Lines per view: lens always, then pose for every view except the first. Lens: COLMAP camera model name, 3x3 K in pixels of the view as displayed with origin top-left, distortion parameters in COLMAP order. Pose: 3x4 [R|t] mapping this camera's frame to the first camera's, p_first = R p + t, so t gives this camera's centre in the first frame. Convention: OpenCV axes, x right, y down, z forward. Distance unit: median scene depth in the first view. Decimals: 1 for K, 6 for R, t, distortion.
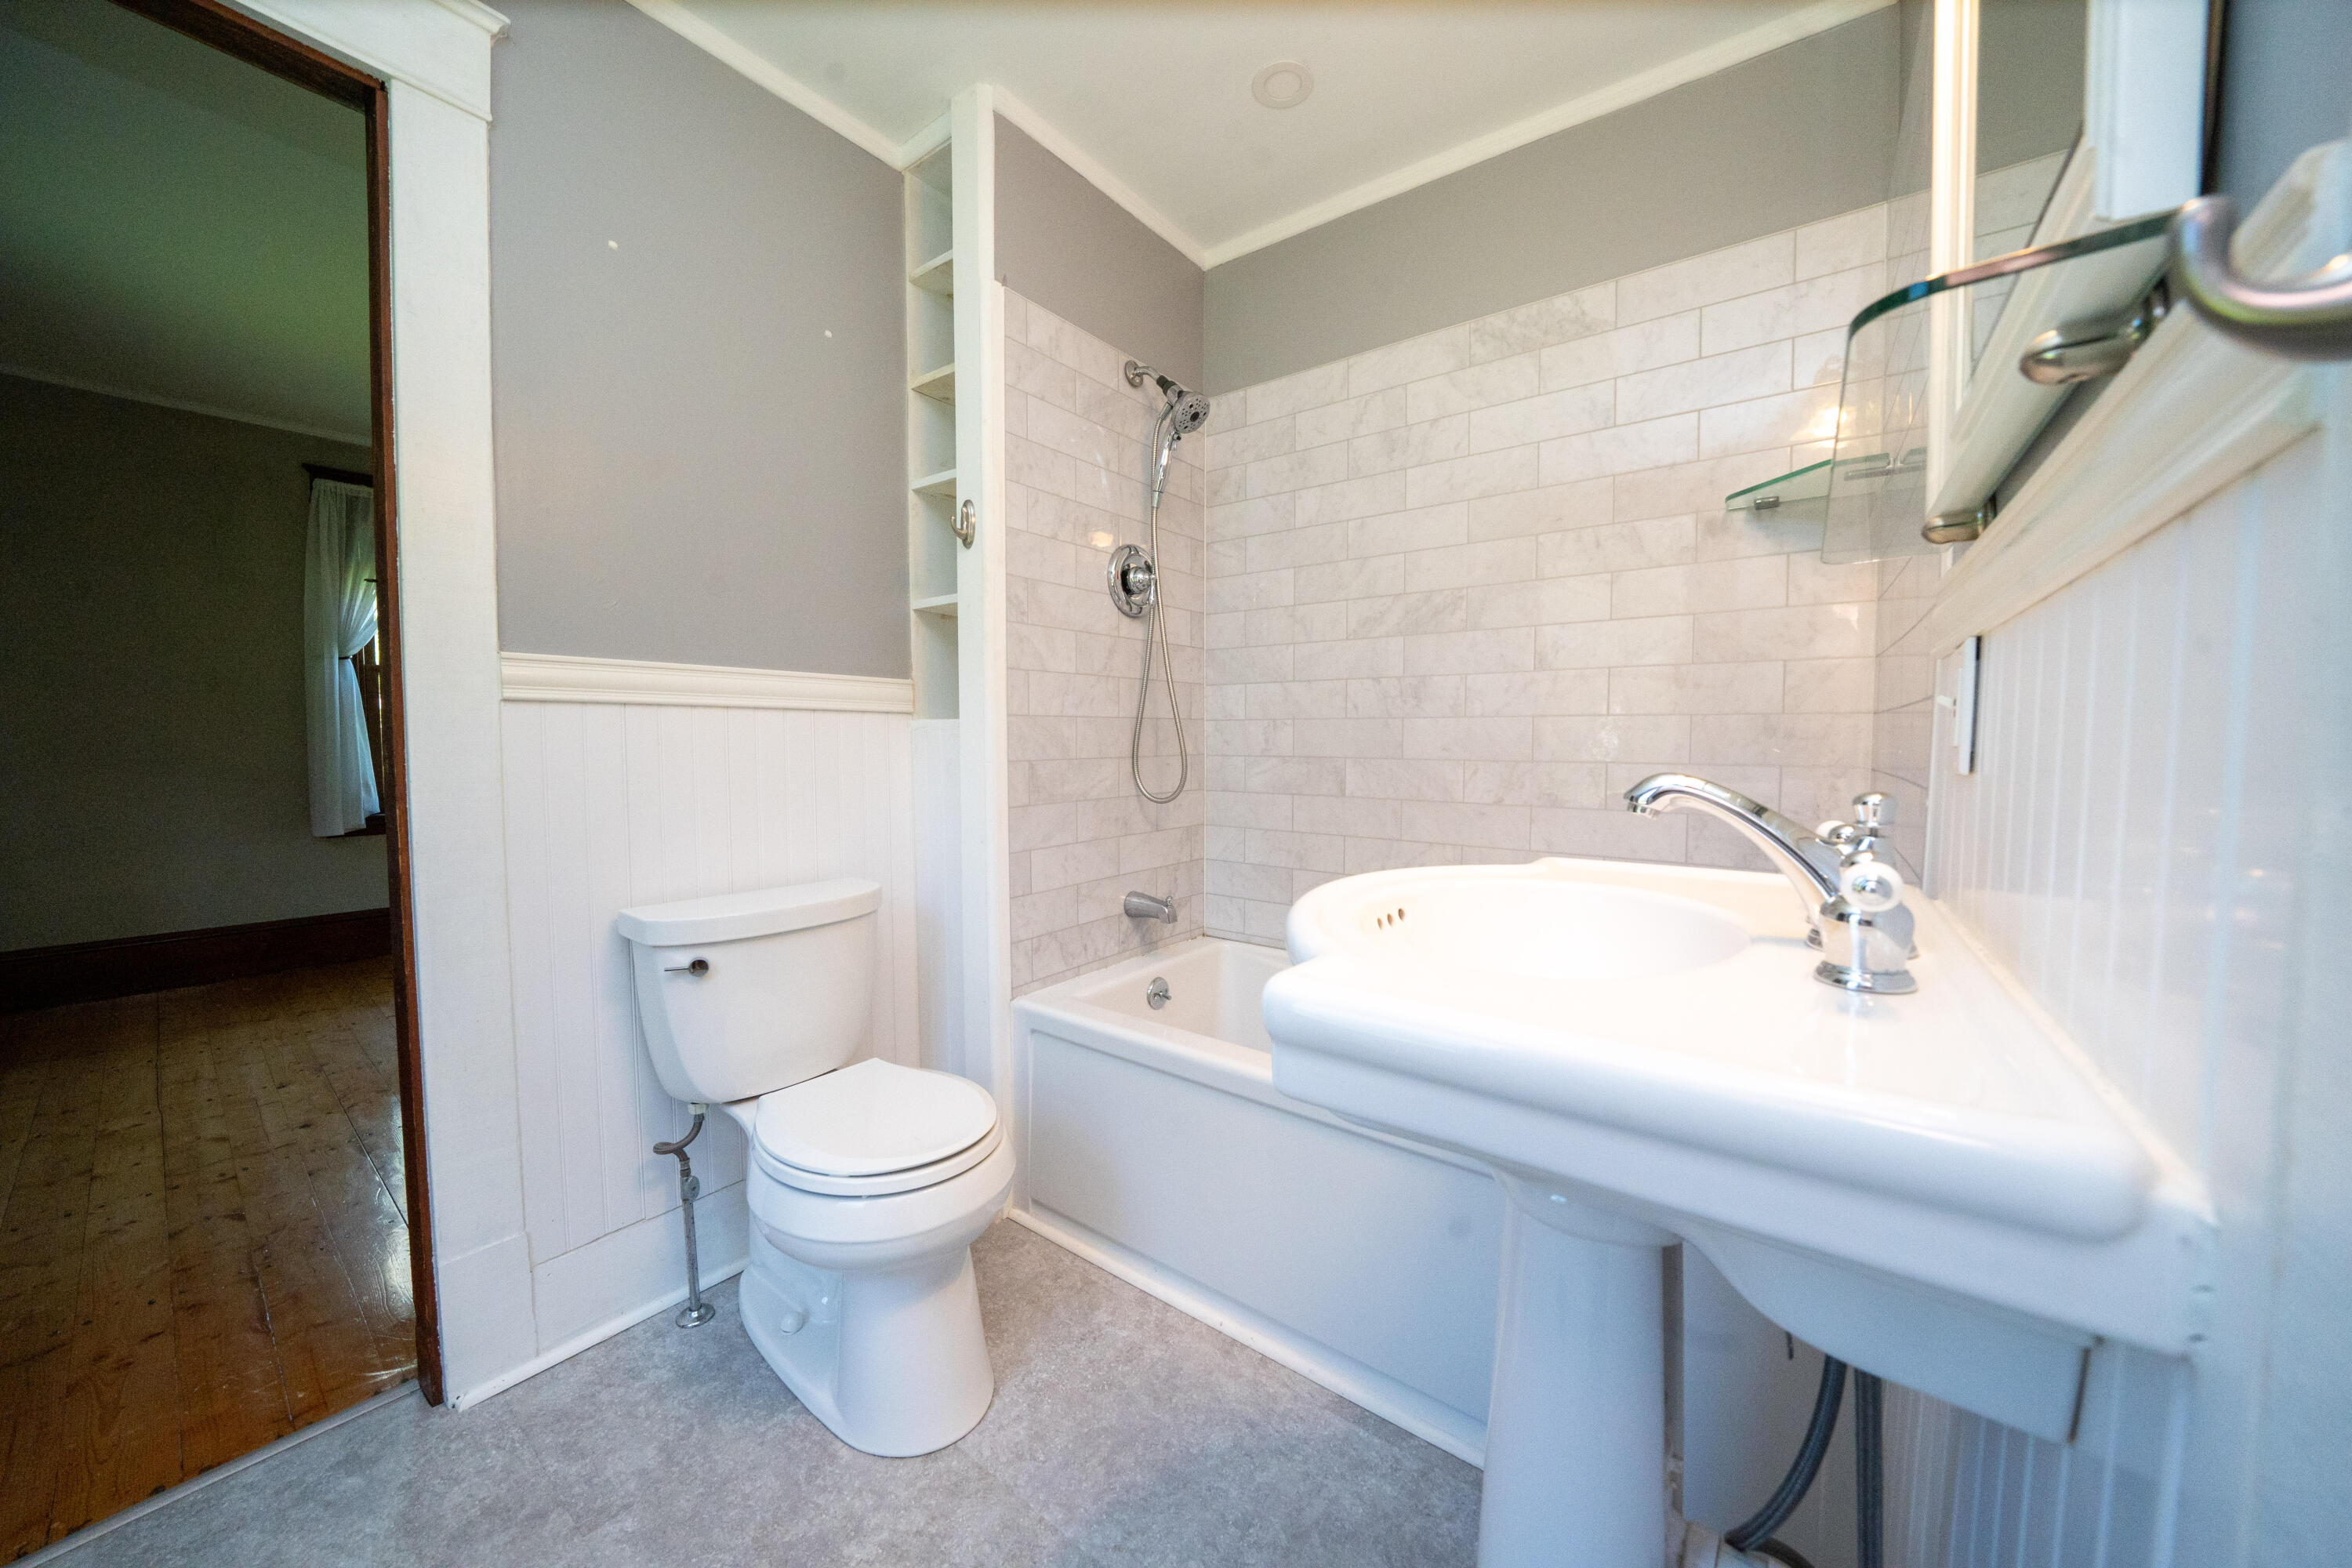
lens RADIAL K [[833.1, 0, 1176.0], [0, 833.1, 784.0], [0, 0, 1]] dist [-0.024859, 0.000231]
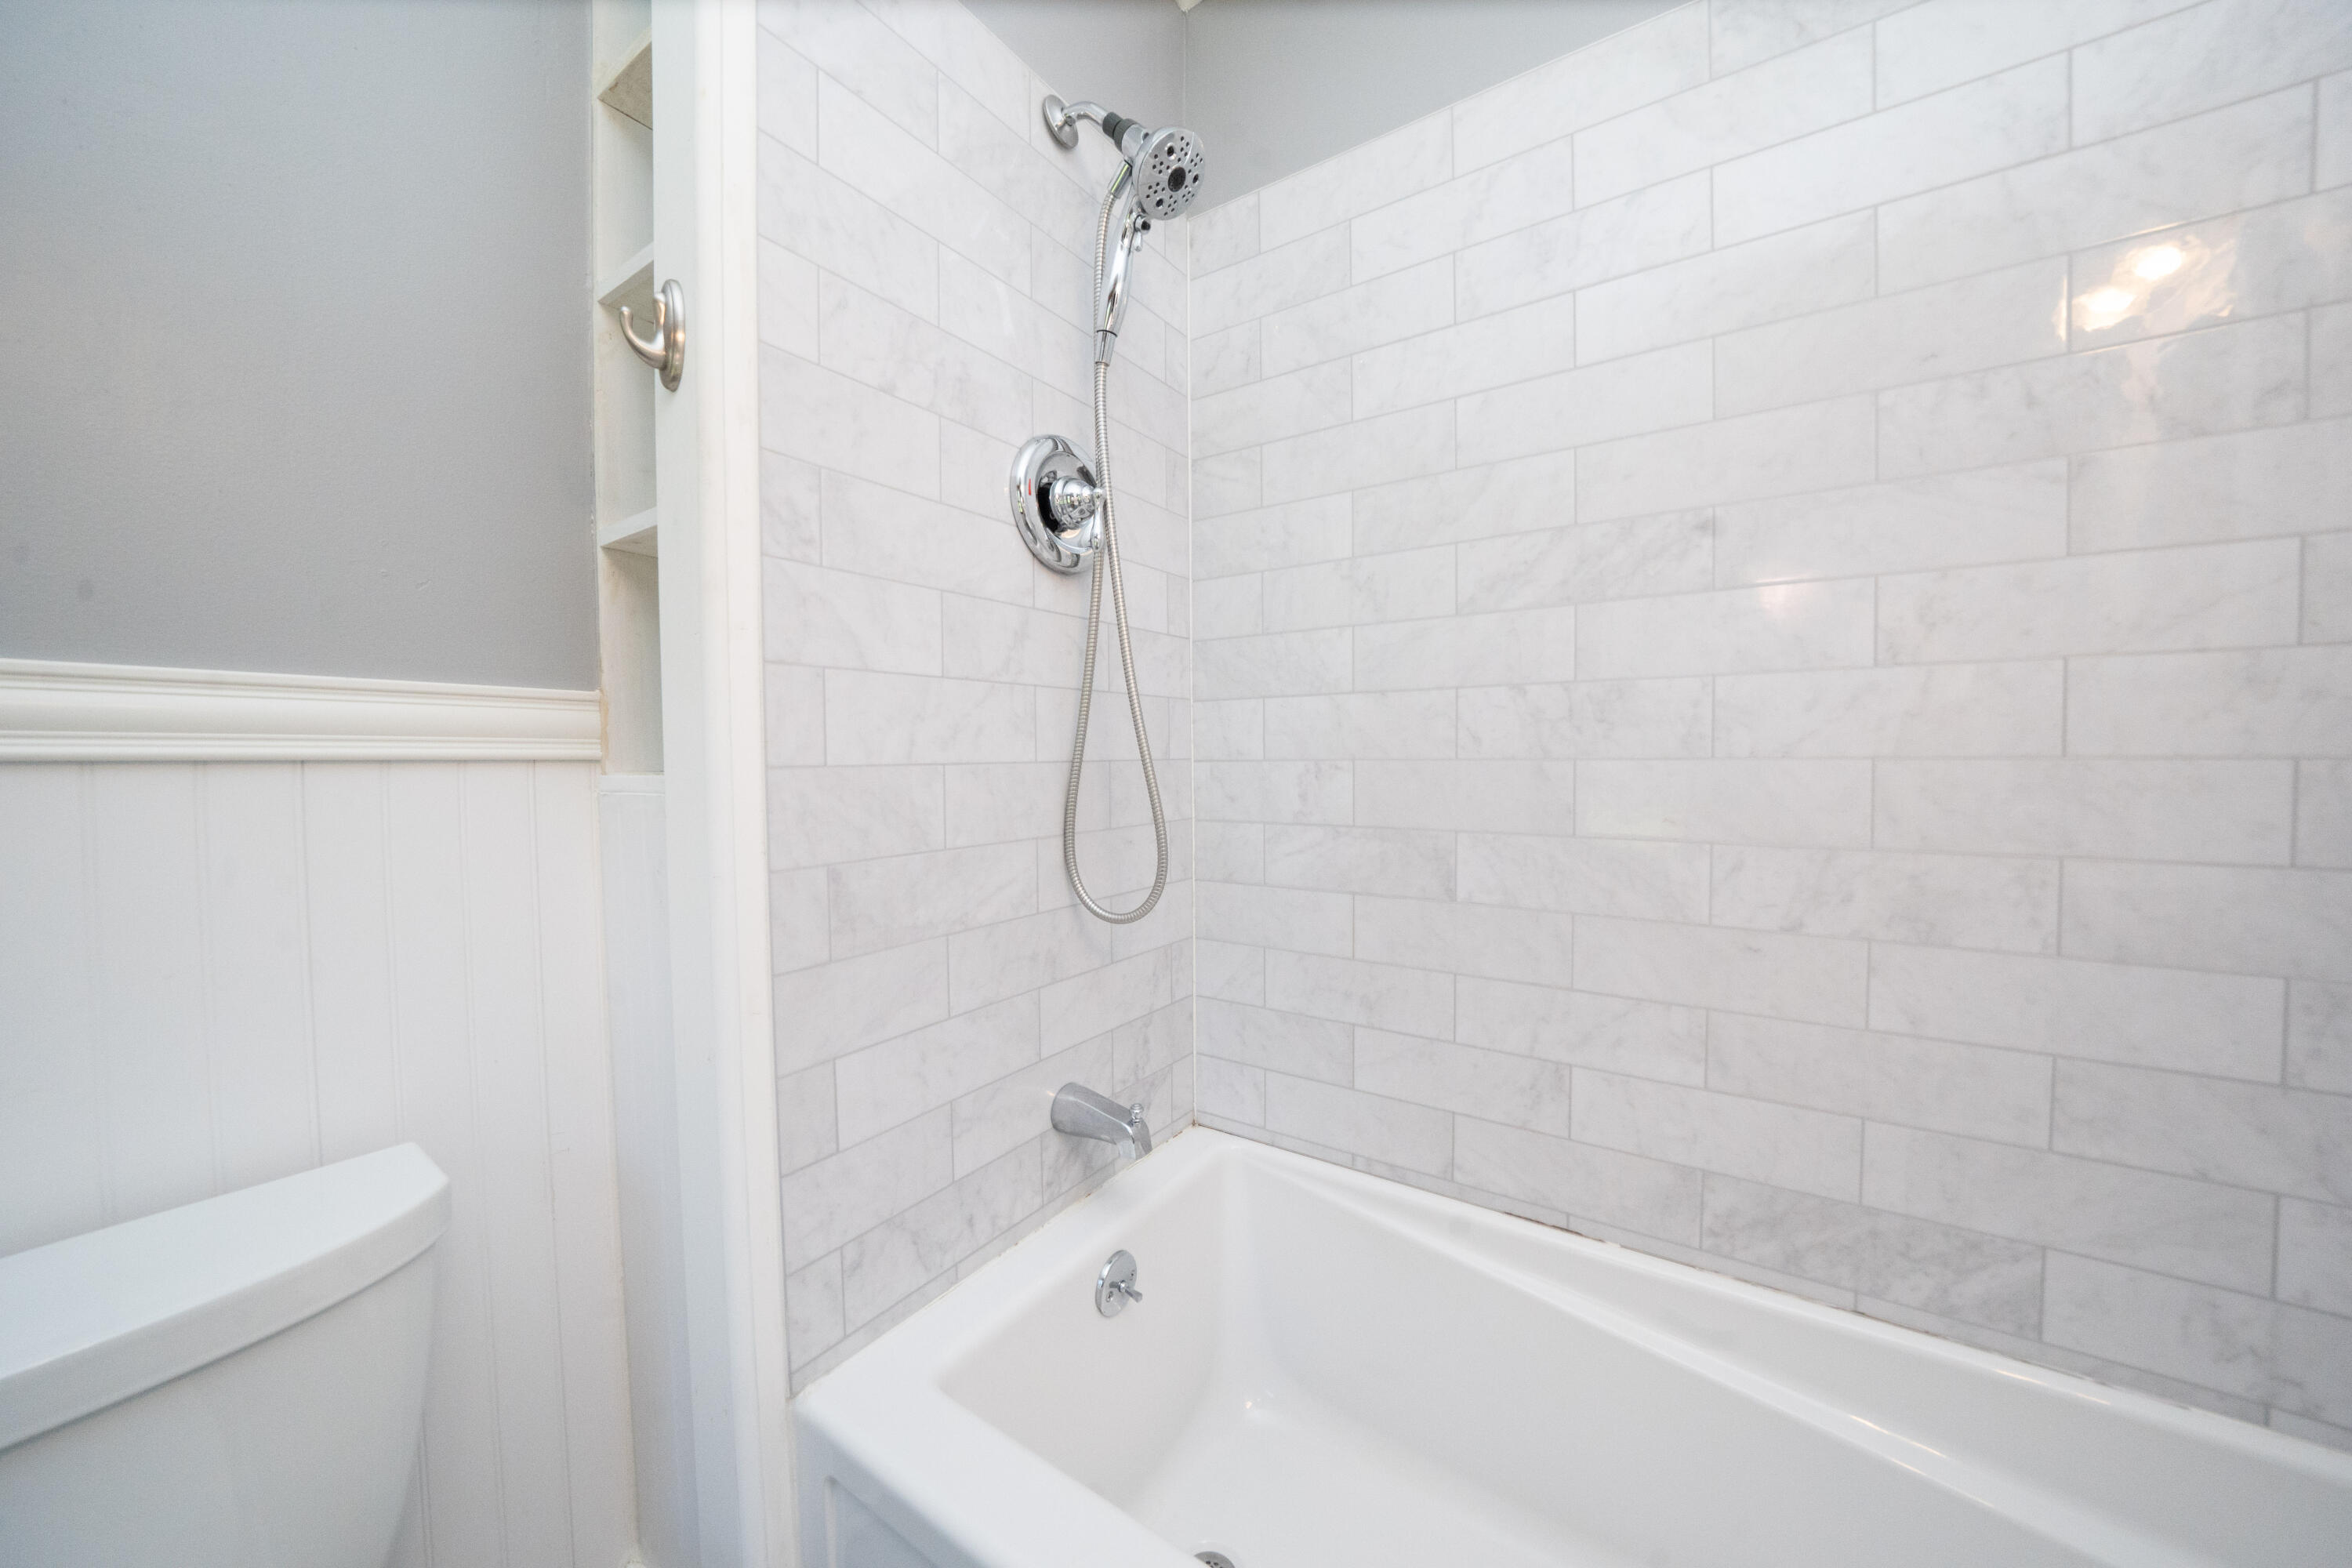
lens RADIAL K [[817.3, 0, 1176.0], [0, 817.3, 784.0], [0, 0, 1]] dist [-0.024331, 0.000256]
pose [[0.998718, -0.010381, 0.049536, -0.006299], [0.011544, 0.999663, -0.023236, -0.053693], [-0.049278, 0.023778, 0.998502, 0.486992]]
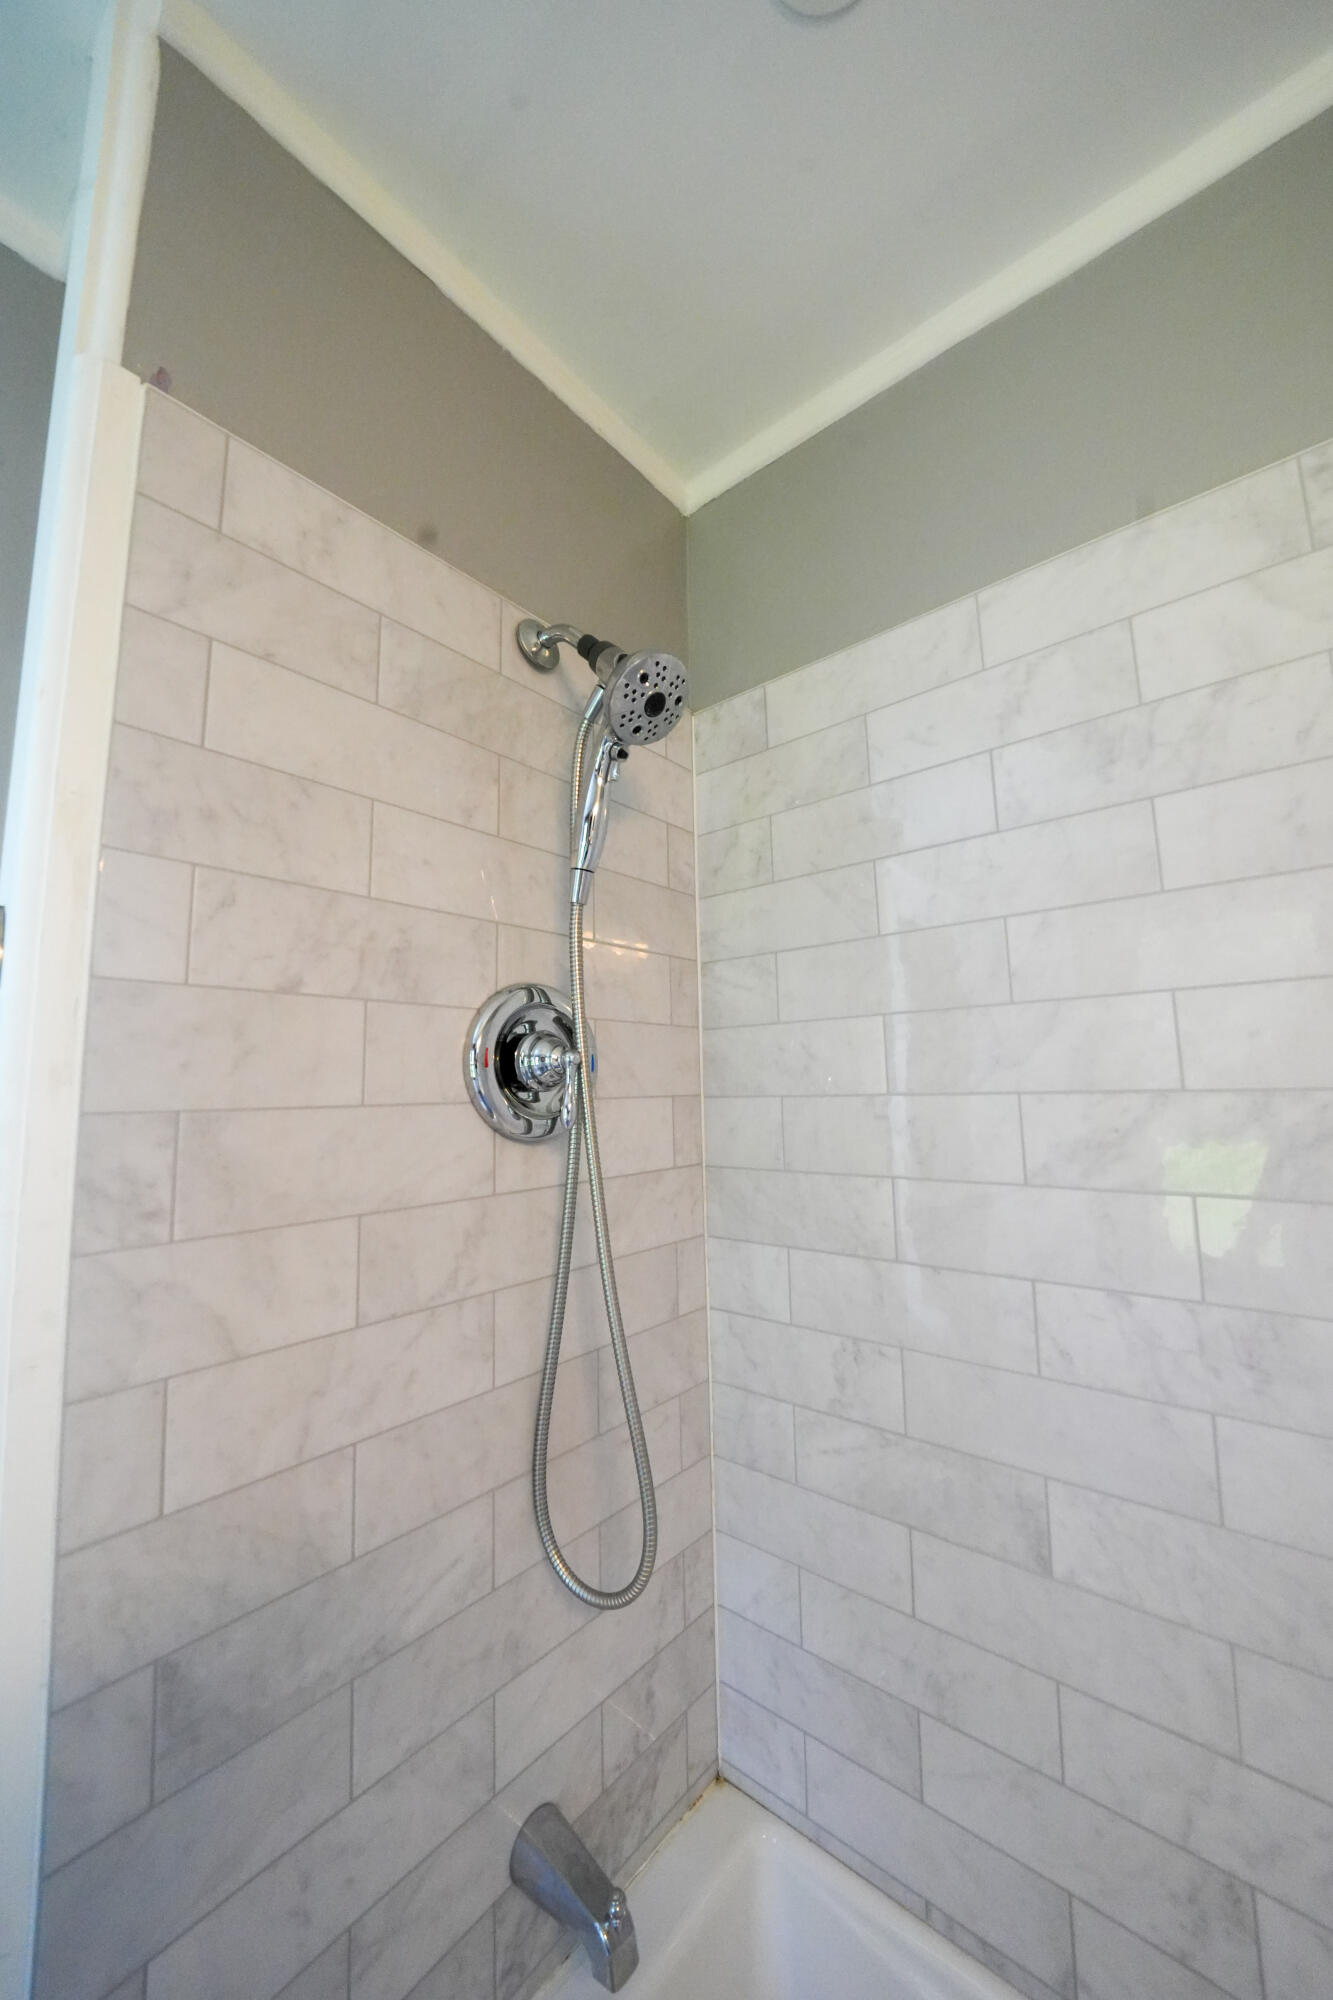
lens RADIAL K [[719.4, 0, 666.5], [0, 719.4, 1000.0], [0, 0, 1]] dist [-0.028258, 0.004037]
pose [[0.998325, -0.026566, -0.051390, 0.042286], [0.017085, 0.984095, -0.176820, -0.209726], [0.055270, 0.175646, 0.982901, 0.622546]]
